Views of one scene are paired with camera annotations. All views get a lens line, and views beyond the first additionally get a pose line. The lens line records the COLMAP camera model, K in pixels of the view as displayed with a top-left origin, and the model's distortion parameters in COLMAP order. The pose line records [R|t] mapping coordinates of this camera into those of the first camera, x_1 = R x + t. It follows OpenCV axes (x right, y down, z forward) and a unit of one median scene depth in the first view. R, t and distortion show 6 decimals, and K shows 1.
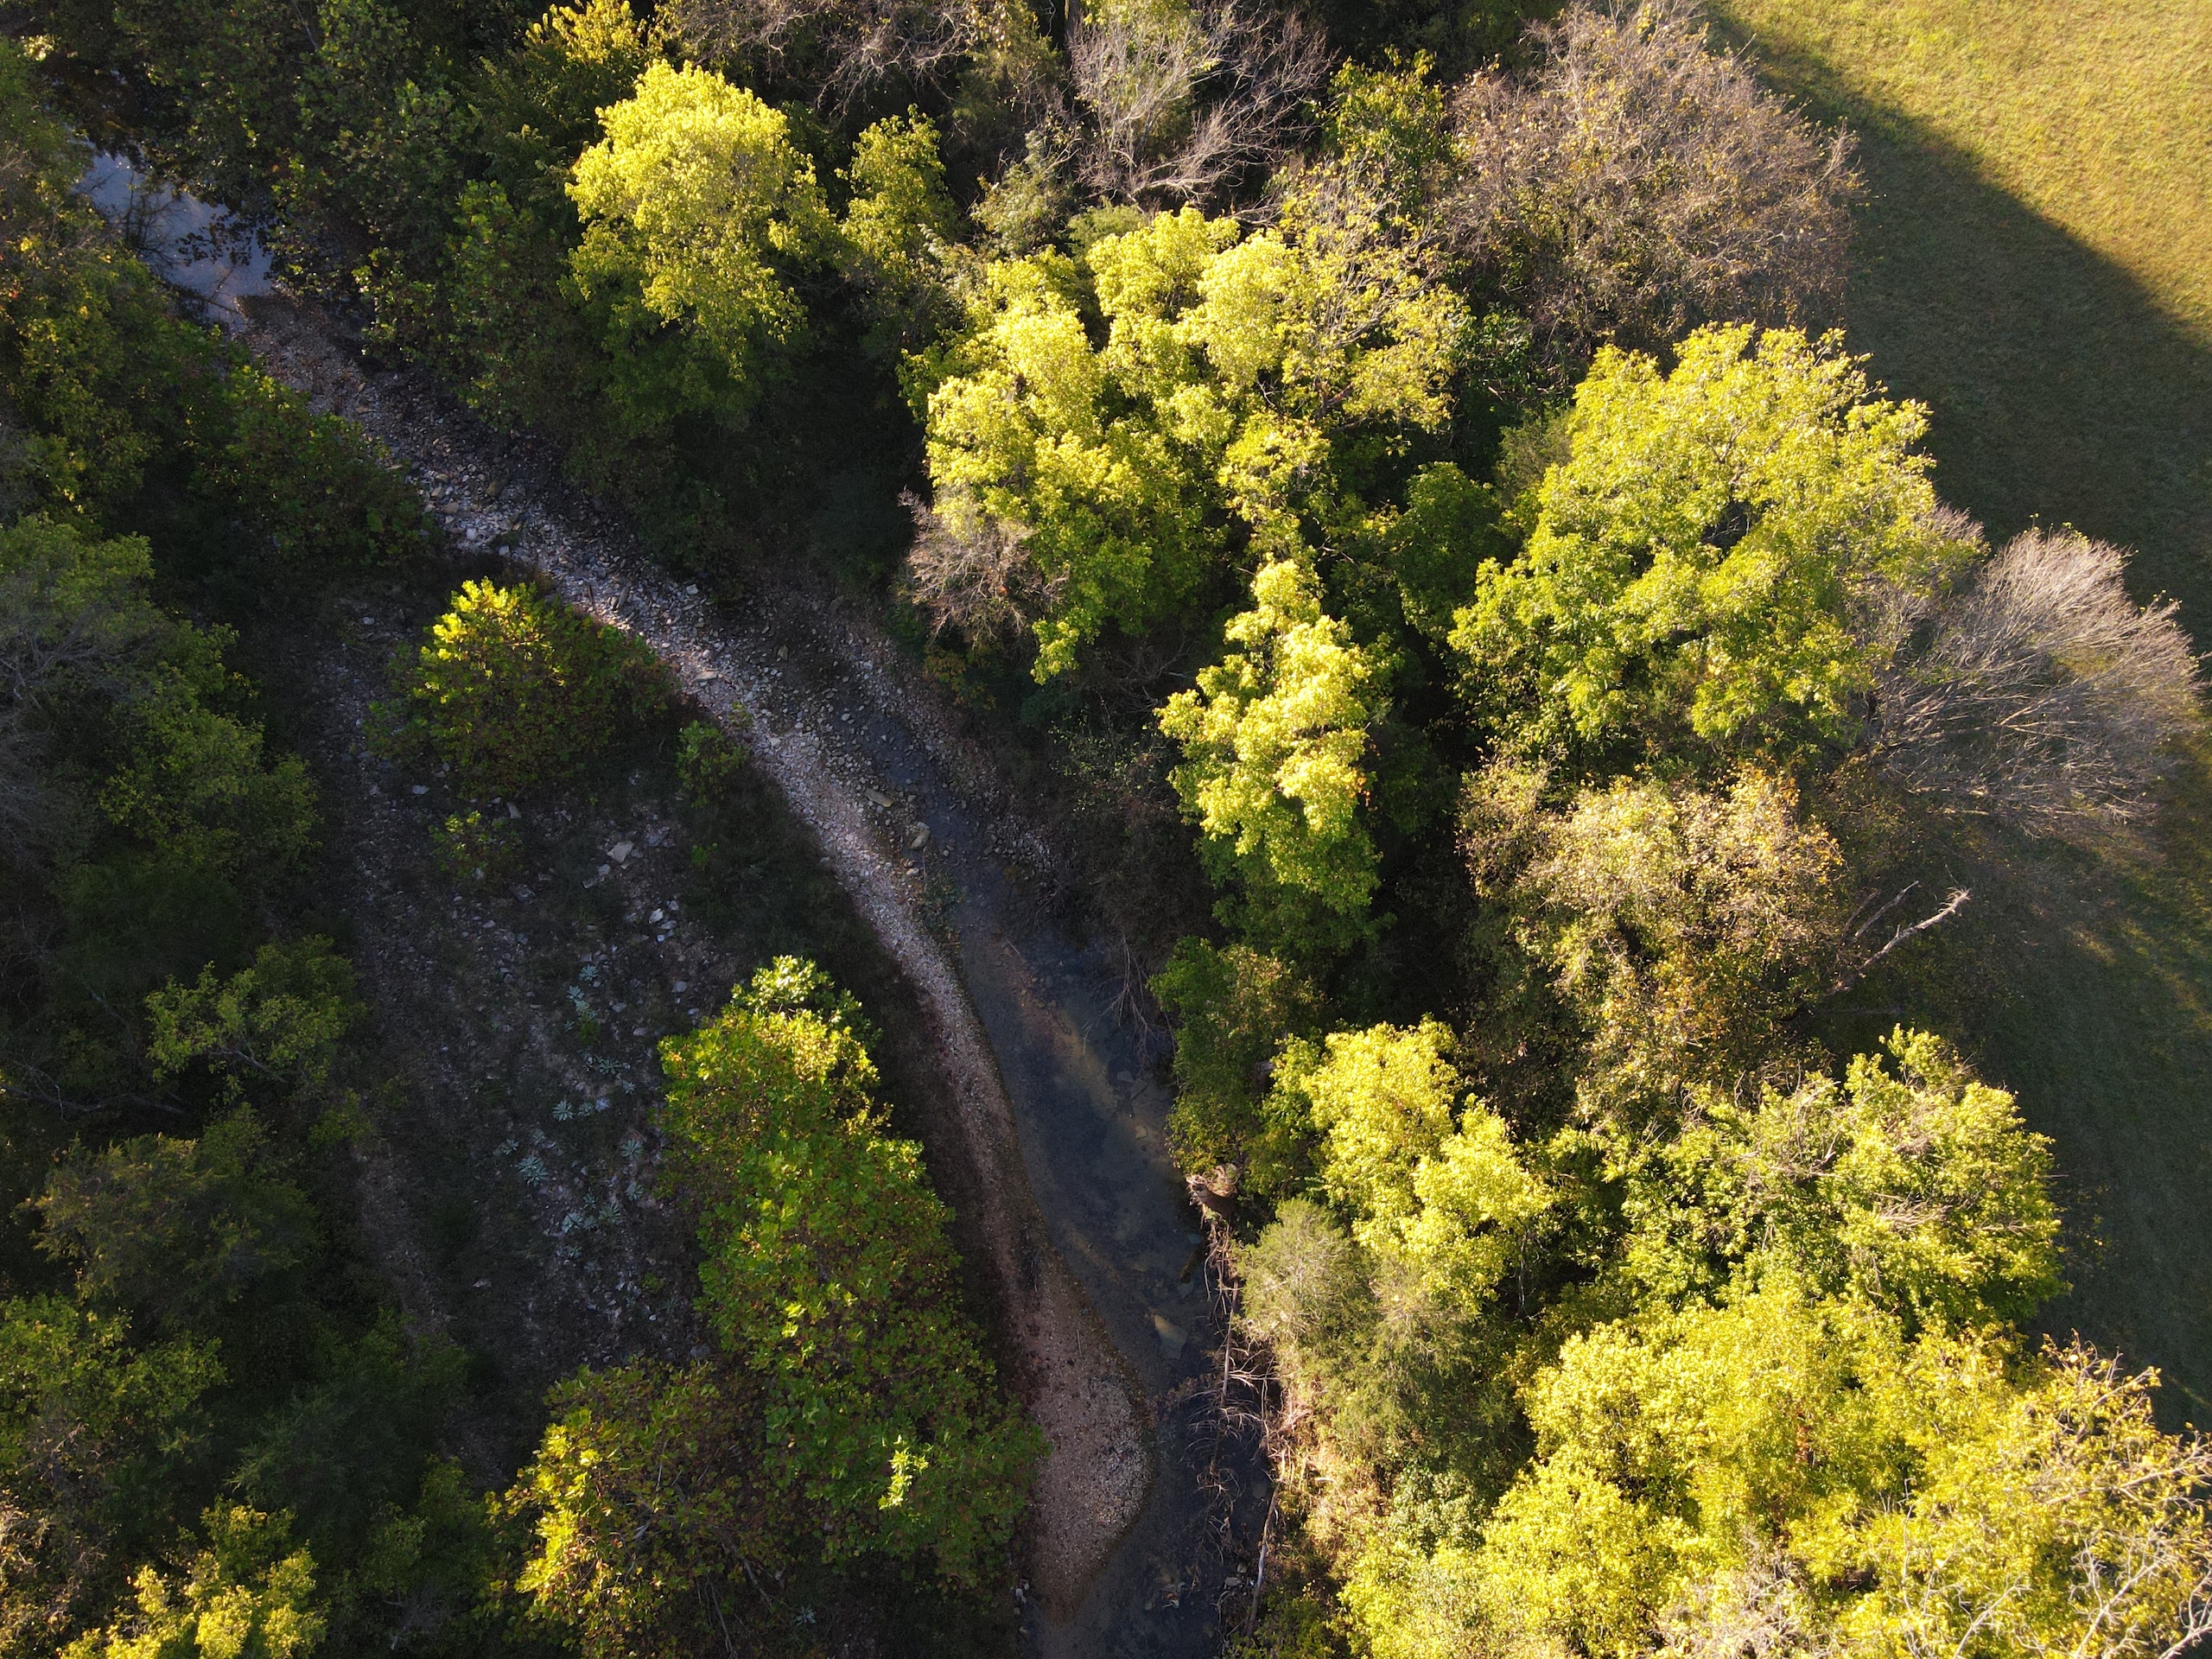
lens RADIAL K [[1601.4, 0, 1112.5], [0, 1601.4, 839.3], [0, 0, 1]] dist [0.019245, -0.000601]
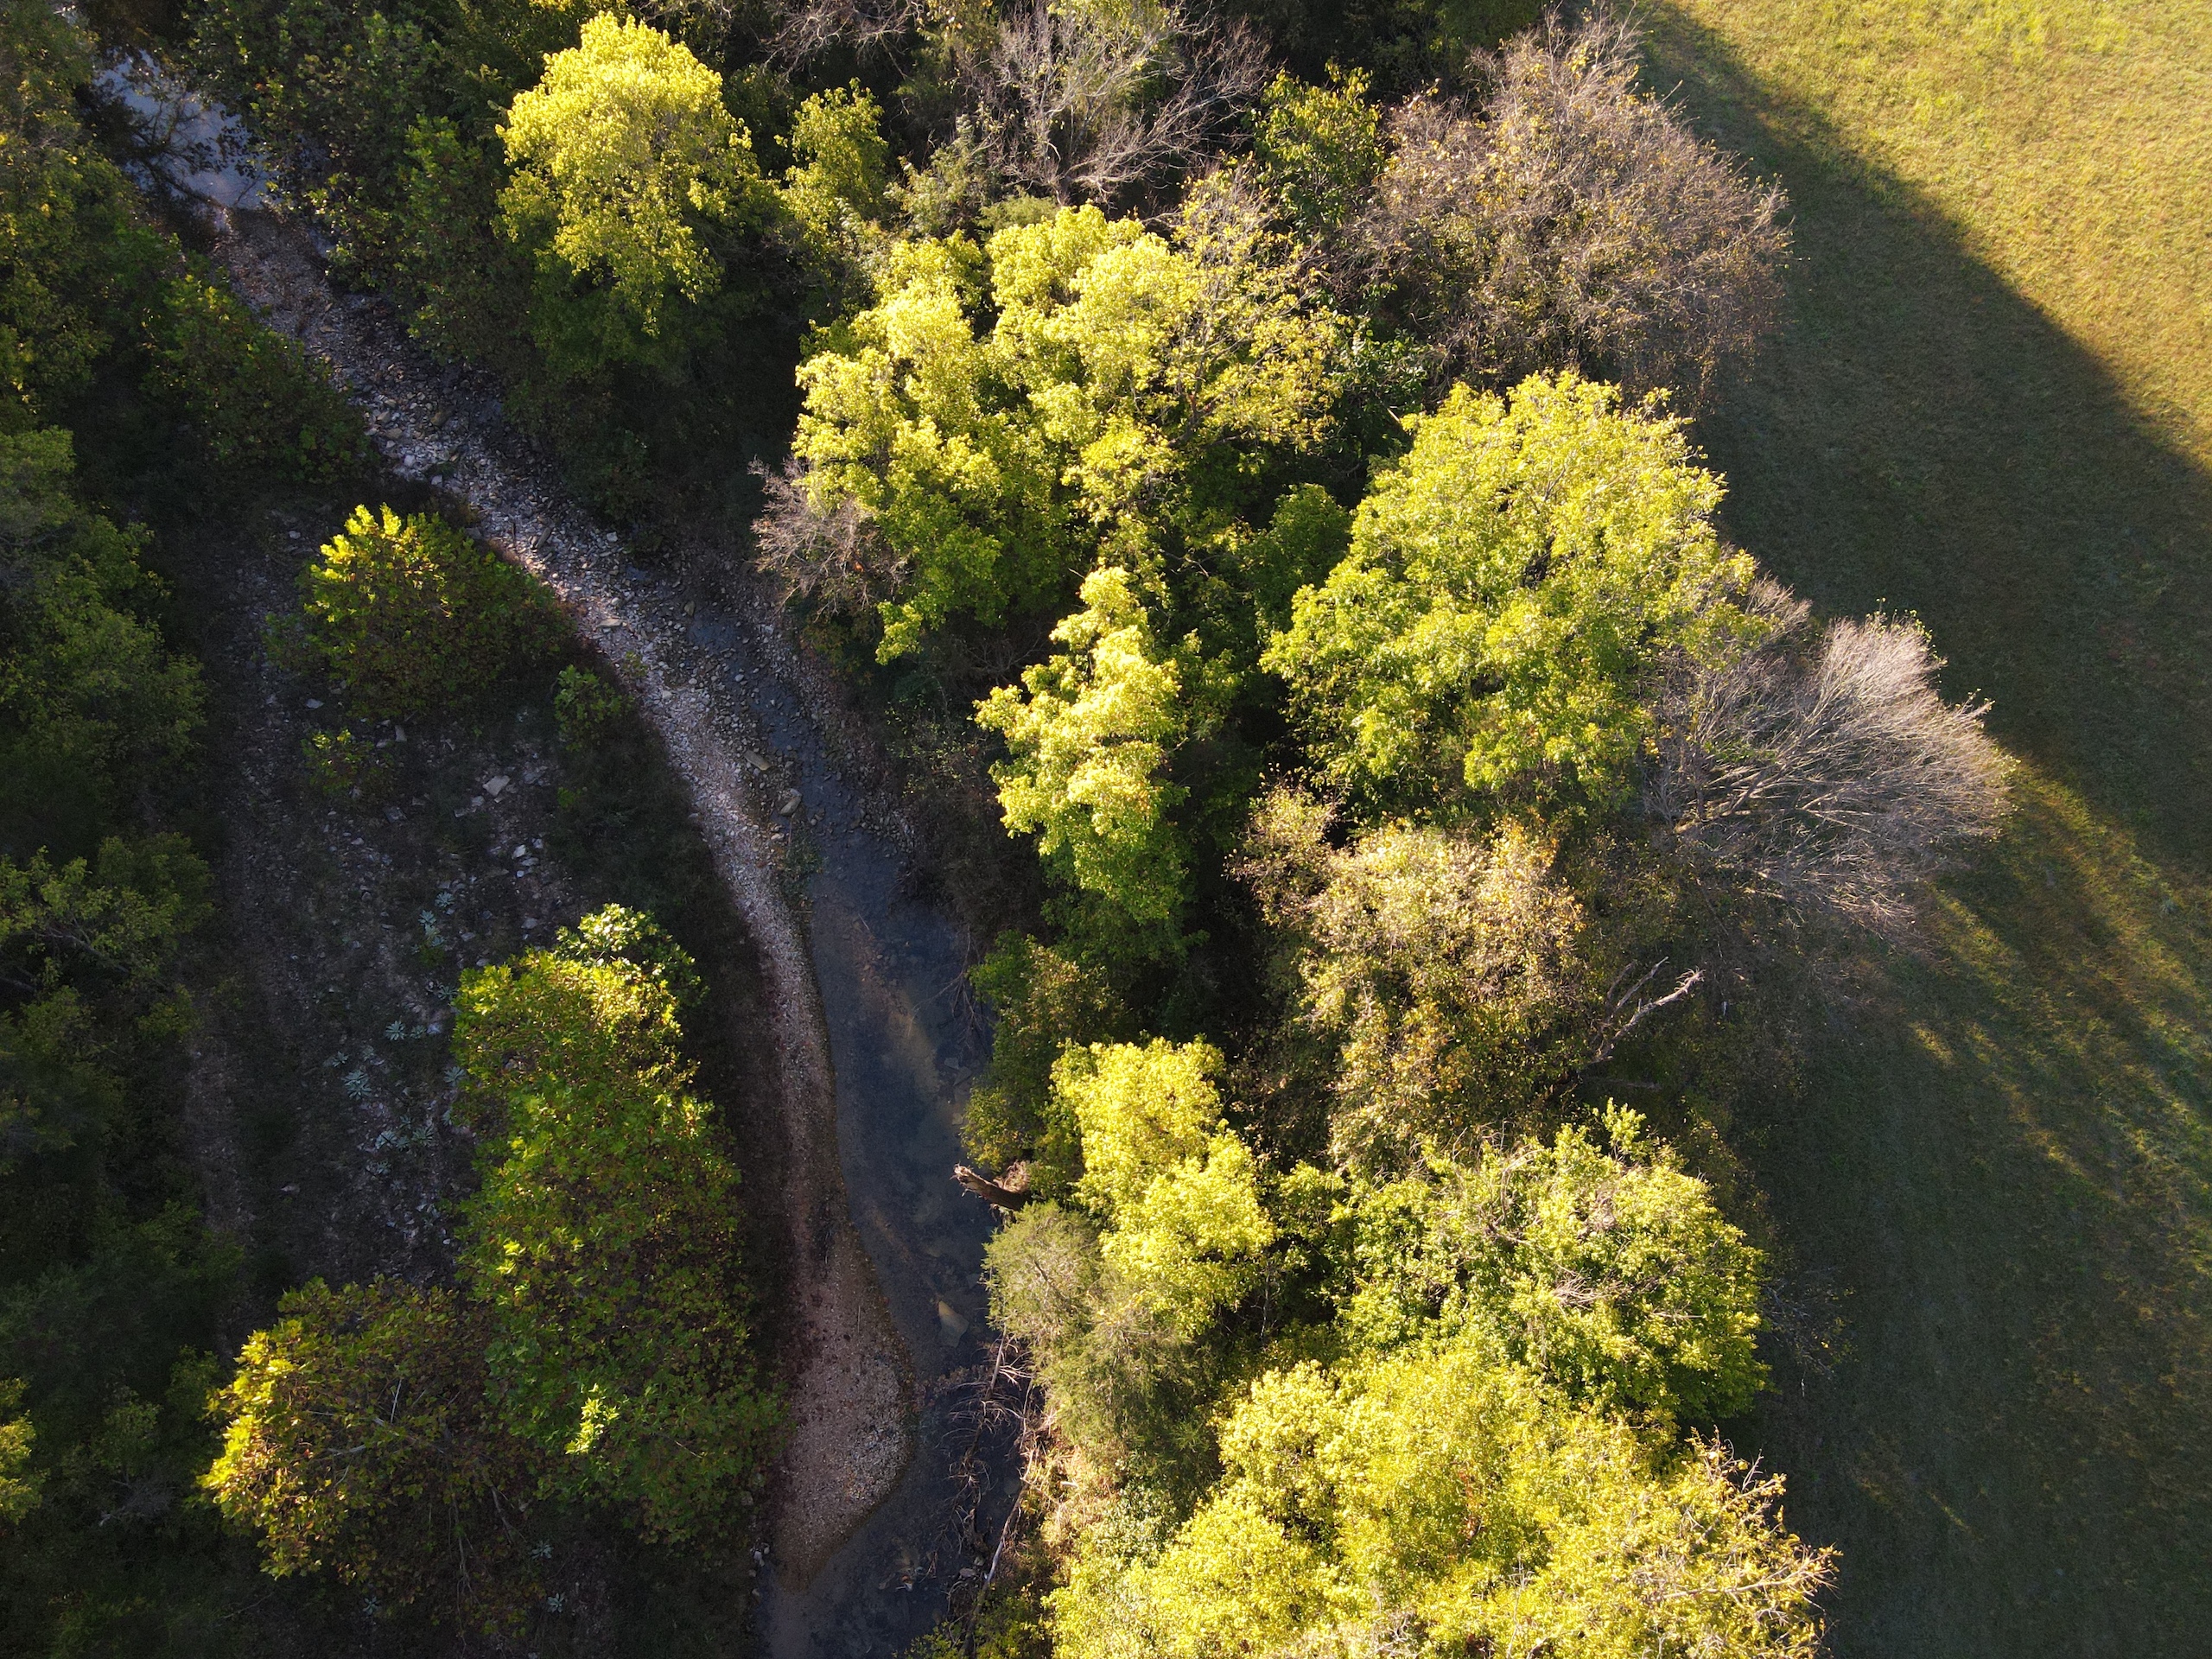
lens RADIAL K [[1601.4, 0, 1112.5], [0, 1601.4, 839.3], [0, 0, 1]] dist [0.019245, -0.000601]
pose [[0.992426, 0.111082, -0.052459, 0.158855], [-0.110707, 0.993803, 0.009997, -0.013467], [0.053244, -0.004114, 0.998573, 0.002827]]
